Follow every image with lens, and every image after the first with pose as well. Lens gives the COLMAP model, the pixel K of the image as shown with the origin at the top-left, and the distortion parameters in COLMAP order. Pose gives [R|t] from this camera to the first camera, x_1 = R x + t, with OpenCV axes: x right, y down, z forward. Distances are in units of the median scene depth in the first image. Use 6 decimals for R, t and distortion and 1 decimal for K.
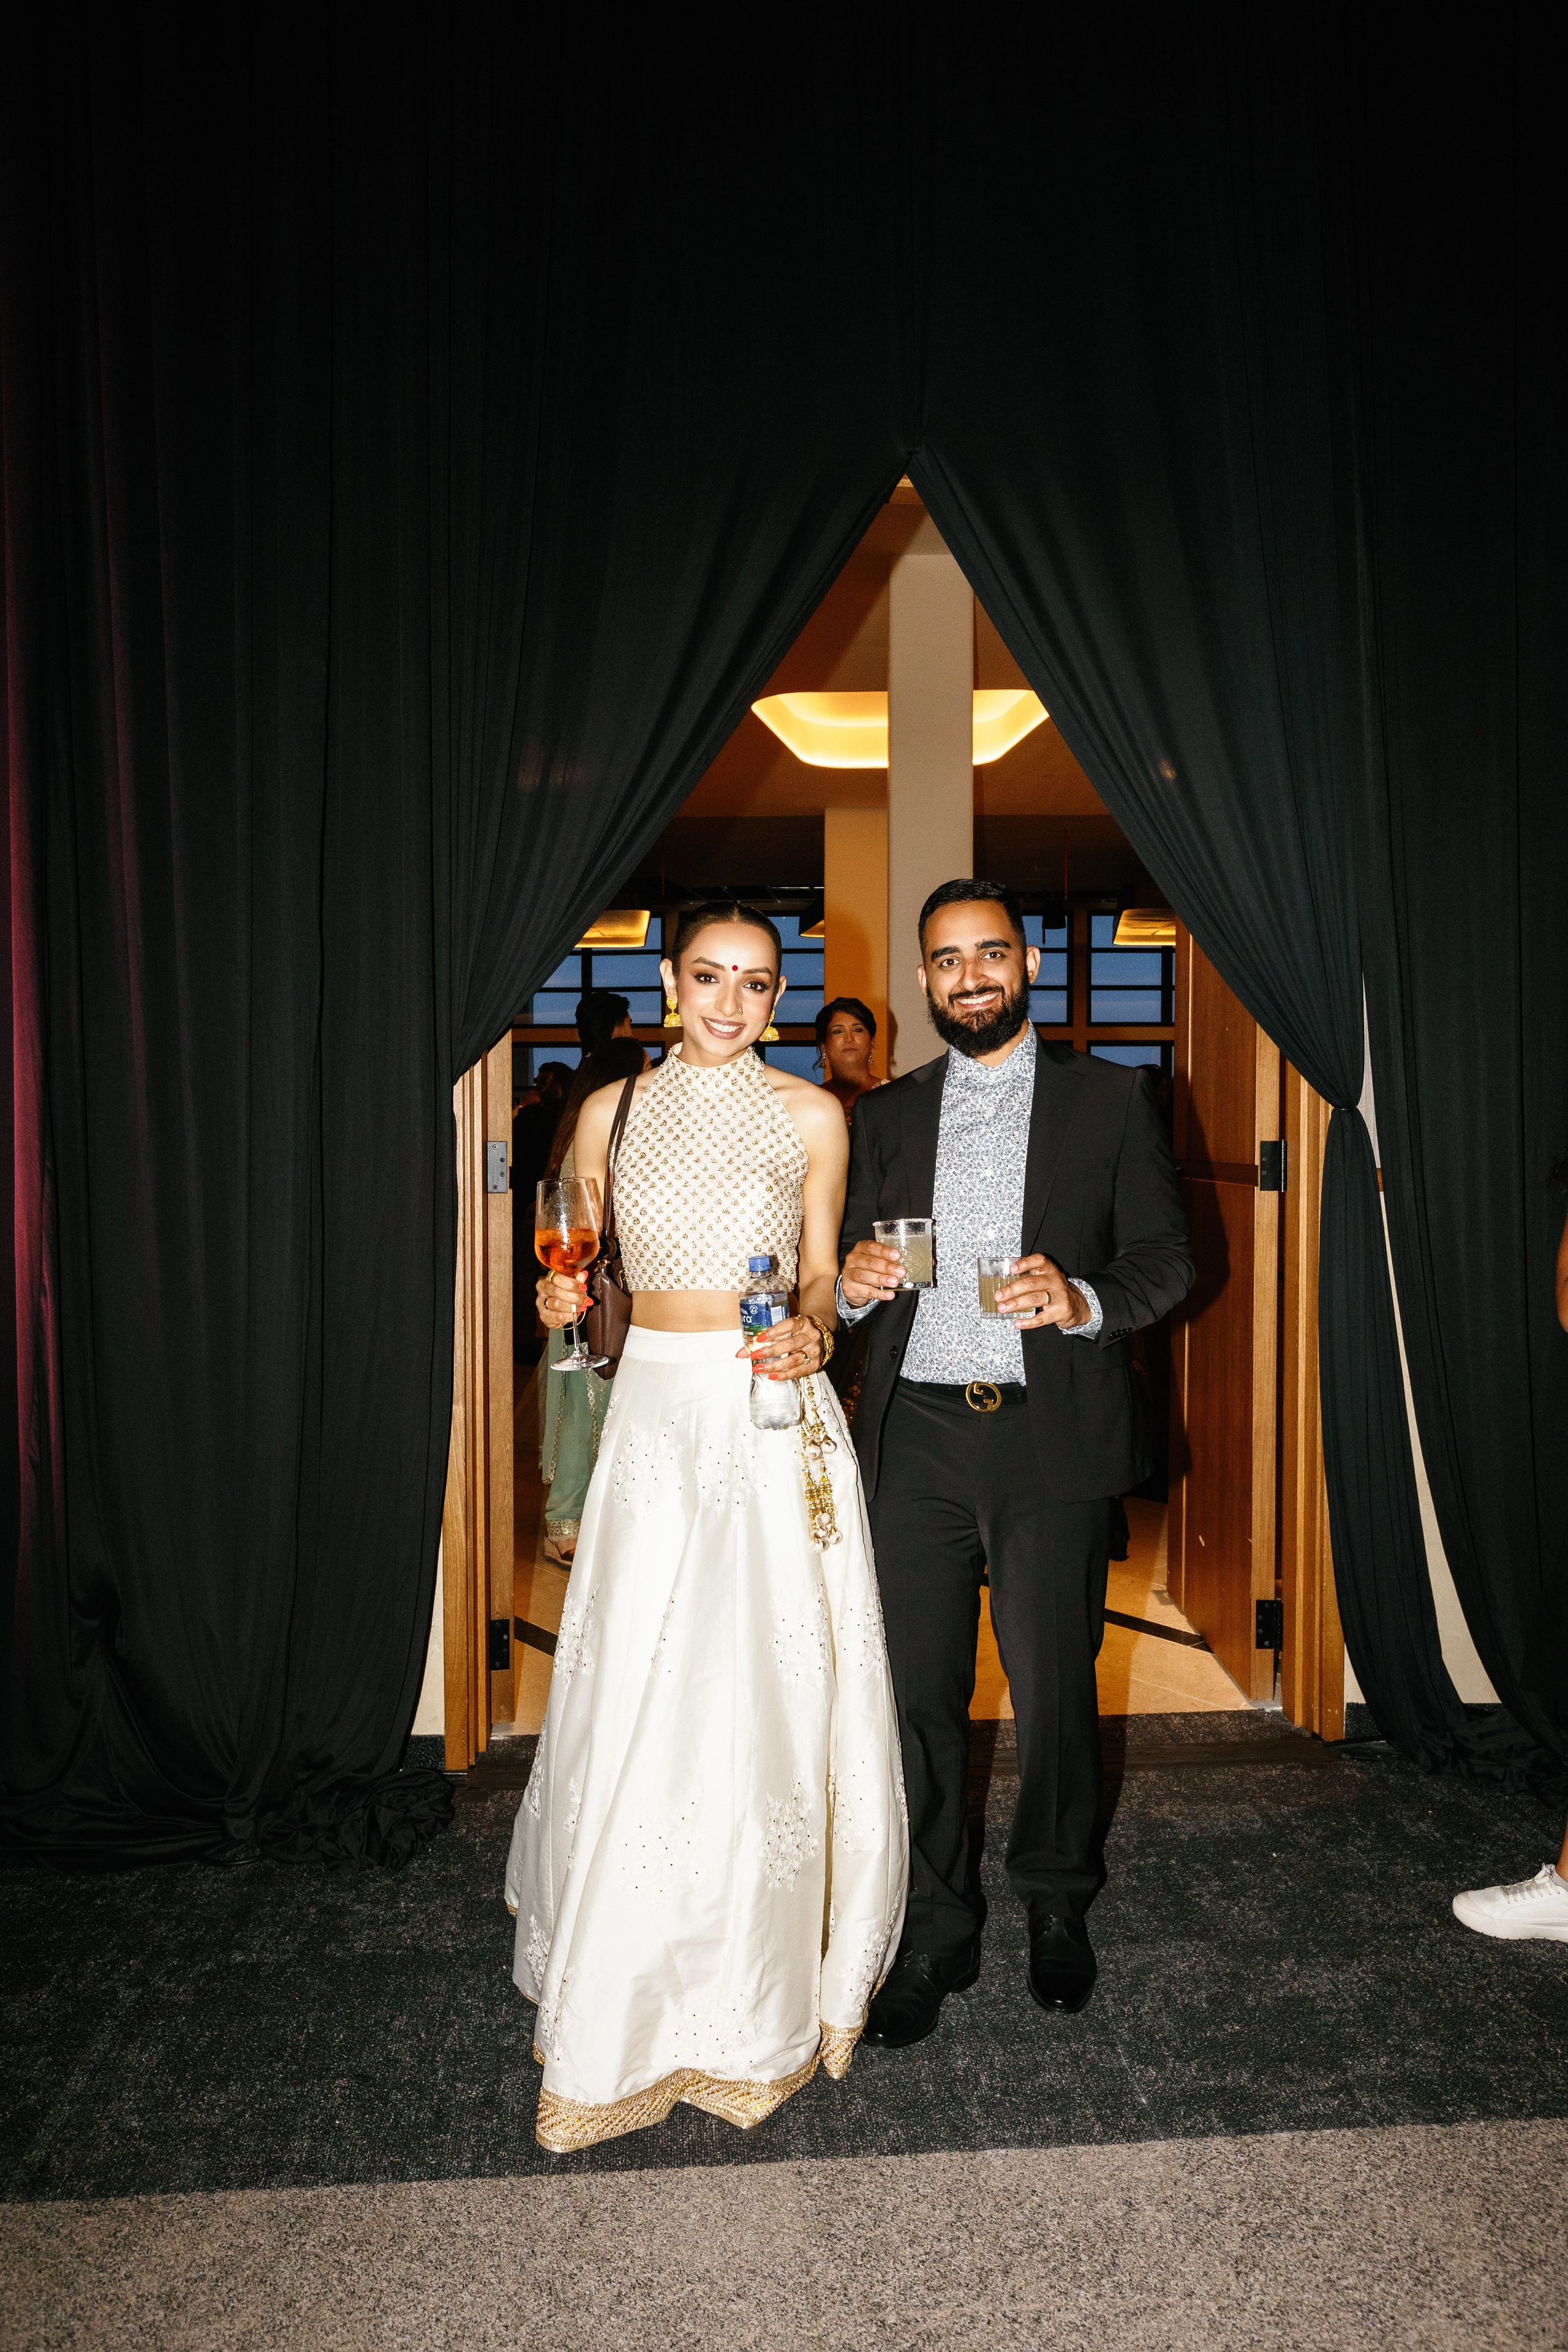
lens RADIAL K [[1668.1, 0, 782.0], [0, 1668.1, 1174.7], [0, 0, 1]] dist [-0.012609, 0.009587]
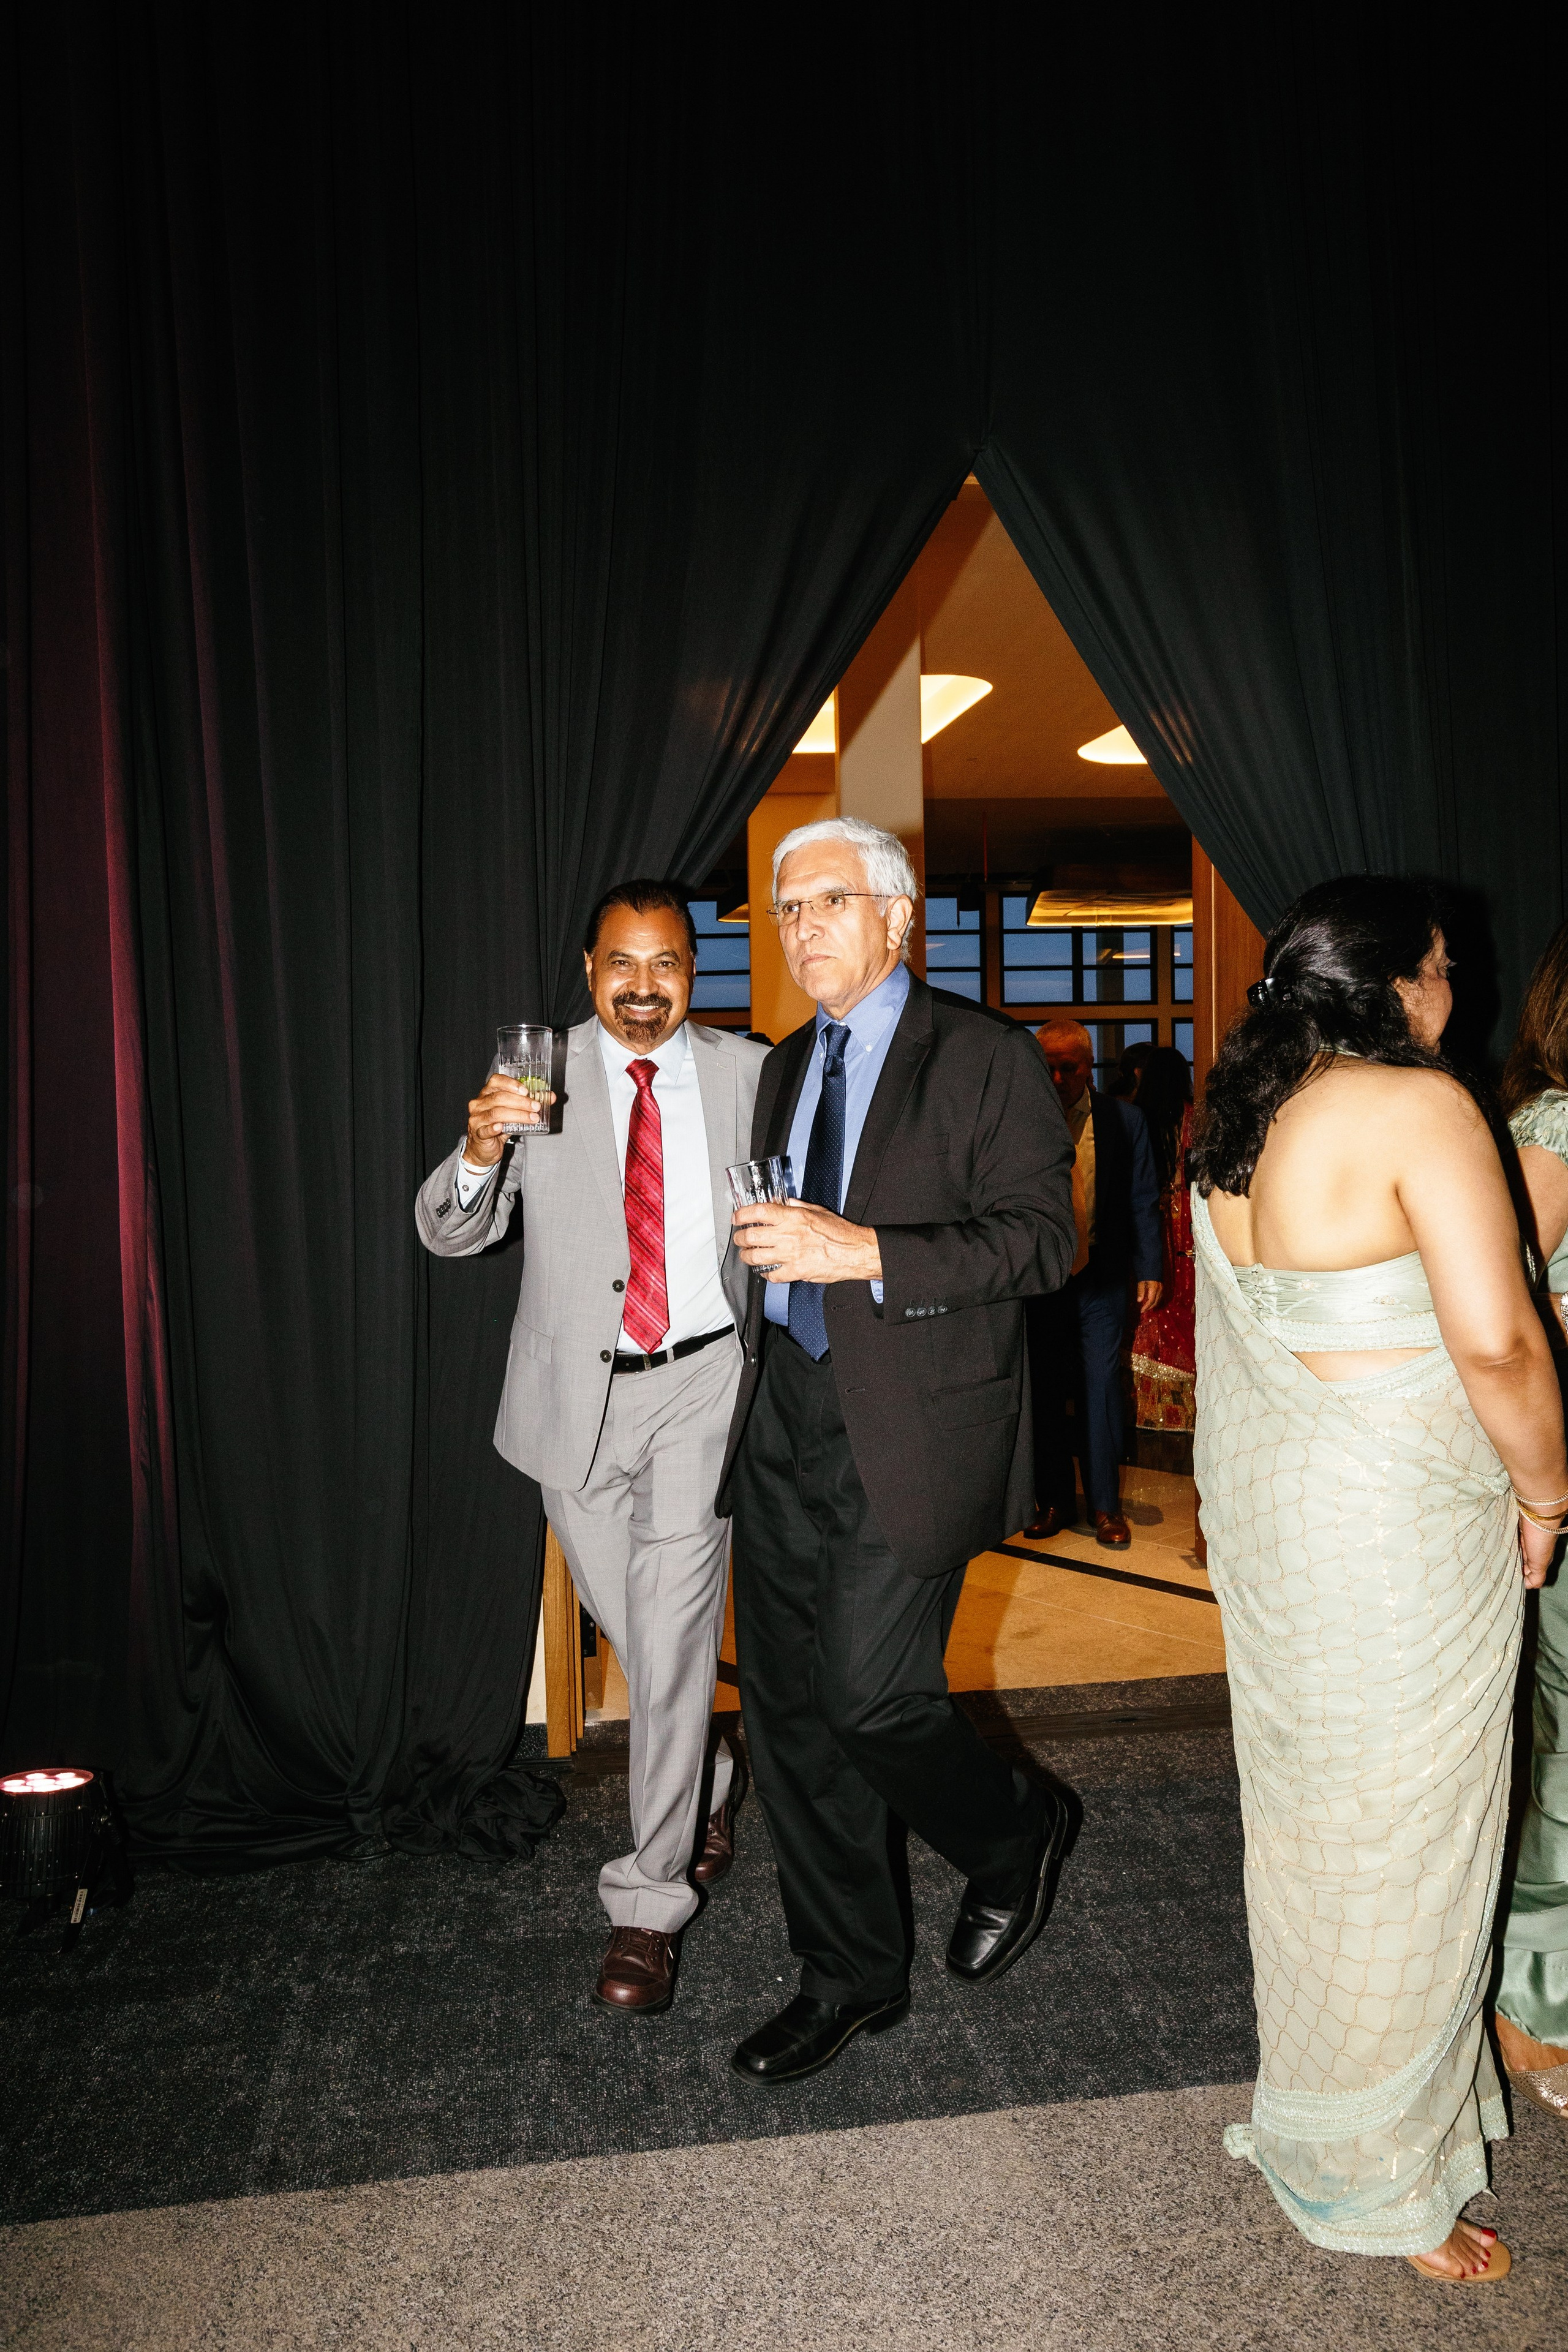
lens RADIAL K [[1668.1, 0, 788.7], [0, 1668.1, 1176.3], [0, 0, 1]] dist [-0.012609, 0.009587]
pose [[0.997537, -0.022974, 0.066277, -0.146114], [0.022284, 0.999690, 0.011140, -0.003786], [-0.066513, -0.009635, 0.997739, -0.018149]]
